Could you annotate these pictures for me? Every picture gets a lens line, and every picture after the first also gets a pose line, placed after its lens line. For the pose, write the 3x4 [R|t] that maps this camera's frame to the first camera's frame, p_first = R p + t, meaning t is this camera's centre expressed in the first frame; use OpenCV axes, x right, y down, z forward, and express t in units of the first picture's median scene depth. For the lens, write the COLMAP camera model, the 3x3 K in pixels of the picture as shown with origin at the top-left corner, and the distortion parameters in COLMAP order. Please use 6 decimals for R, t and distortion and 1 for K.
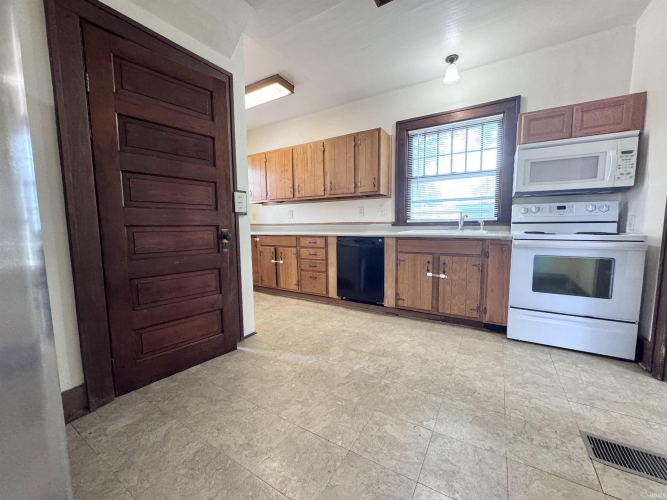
lens RADIAL K [[265.6, 0, 332.2], [0, 265.6, 250.5], [0, 0, 1]] dist [-0.002571, 0.000104]
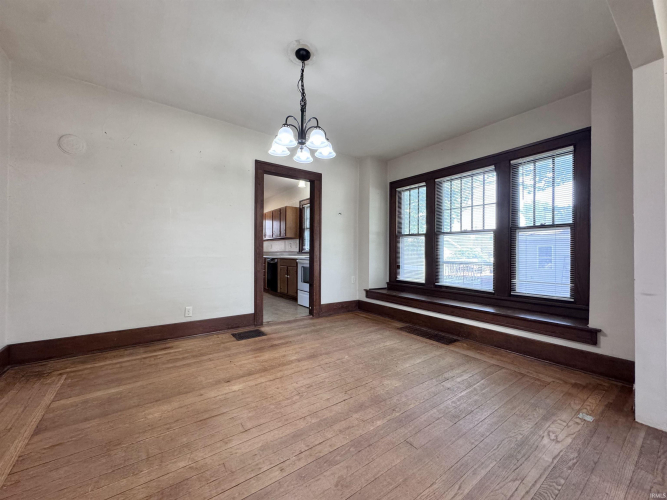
lens RADIAL K [[265.6, 0, 336.4], [0, 265.6, 249.8], [0, 0, 1]] dist [-0.002571, 0.000104]
pose [[0.929271, 0.022649, -0.368705, 1.568273], [-0.068195, 0.991481, -0.110972, 0.094980], [0.363051, 0.128267, 0.922899, -0.866435]]
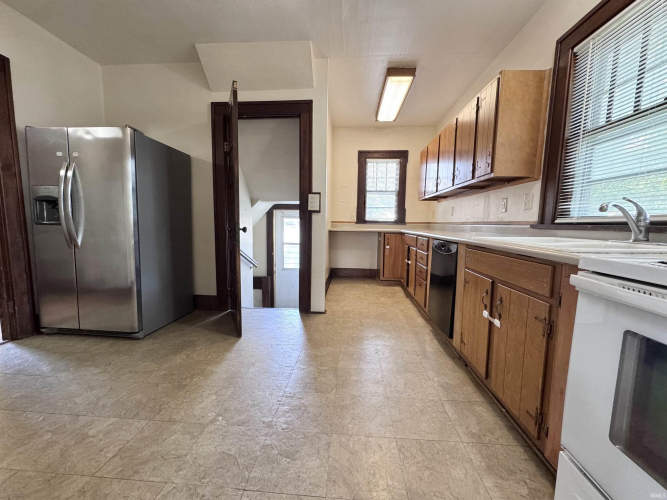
lens RADIAL K [[265.6, 0, 333.5], [0, 265.6, 250.6], [0, 0, 1]] dist [-0.002571, 0.000104]
pose [[0.466796, 0.112887, -0.877130, 0.715178], [-0.111738, 0.991400, 0.068129, -0.046629], [0.877278, 0.066206, 0.475395, 0.453784]]
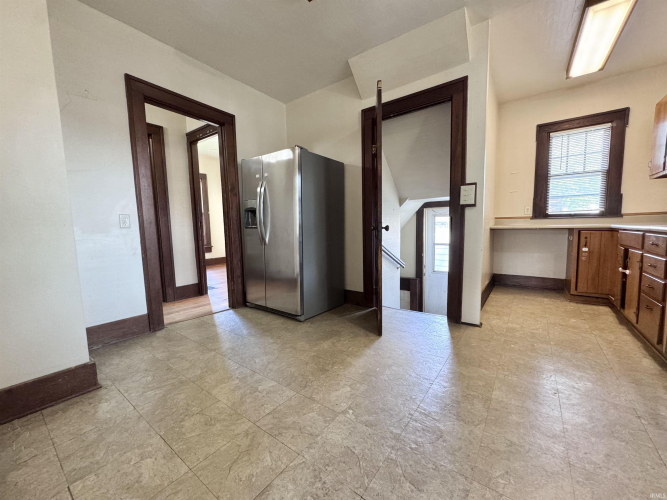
lens RADIAL K [[265.6, 0, 332.6], [0, 265.6, 250.3], [0, 0, 1]] dist [-0.002571, 0.000104]
pose [[-0.083405, 0.109271, -0.990507, 0.684284], [-0.078875, 0.990128, 0.115871, -0.037553], [0.993389, 0.087791, -0.073963, 0.503398]]
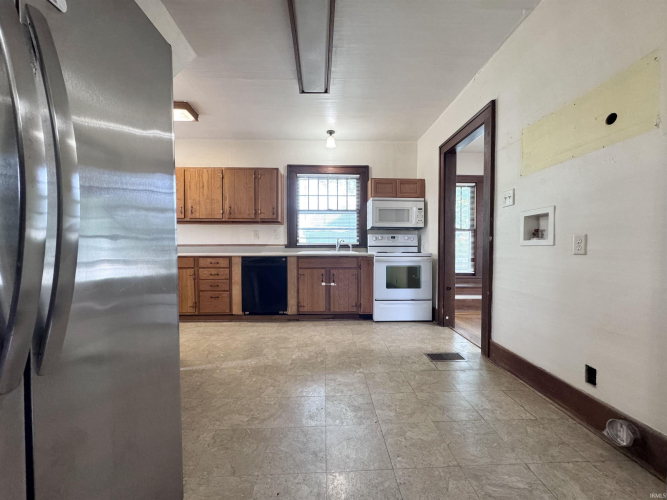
lens RADIAL K [[265.6, 0, 333.5], [0, 265.6, 251.6], [0, 0, 1]] dist [-0.002571, 0.000104]
pose [[0.833546, 0.002742, 0.552443, -0.339473], [0.044786, 0.996361, -0.072520, 0.028284], [-0.550632, 0.085190, 0.830390, -0.153019]]
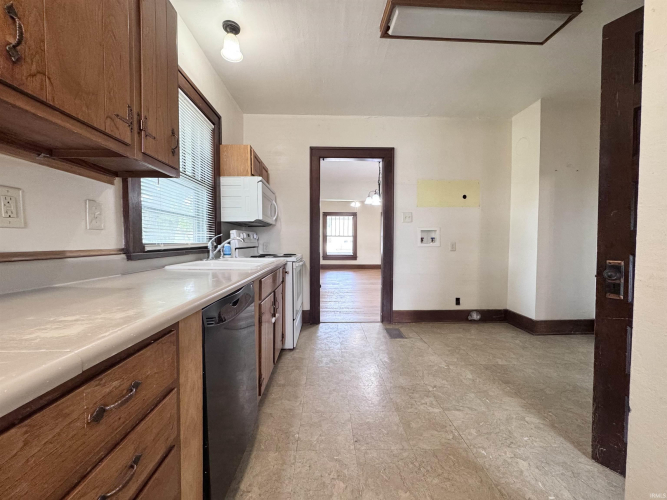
lens RADIAL K [[265.6, 0, 332.4], [0, 265.6, 250.1], [0, 0, 1]] dist [-0.002571, 0.000104]
pose [[-0.551257, -0.015897, 0.834184, -0.338857], [0.090059, 0.992843, 0.078435, -0.147744], [-0.829461, 0.118363, -0.545880, 1.279304]]
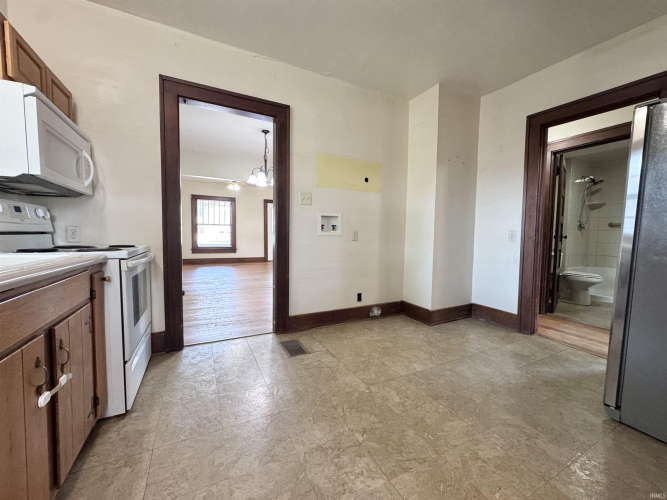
lens RADIAL K [[265.6, 0, 333.0], [0, 265.6, 250.5], [0, 0, 1]] dist [-0.002571, 0.000104]
pose [[-0.857132, -0.031988, 0.514103, -0.077932], [0.048294, 0.988683, 0.142034, -0.112502], [-0.512828, 0.146570, -0.845887, 1.095284]]
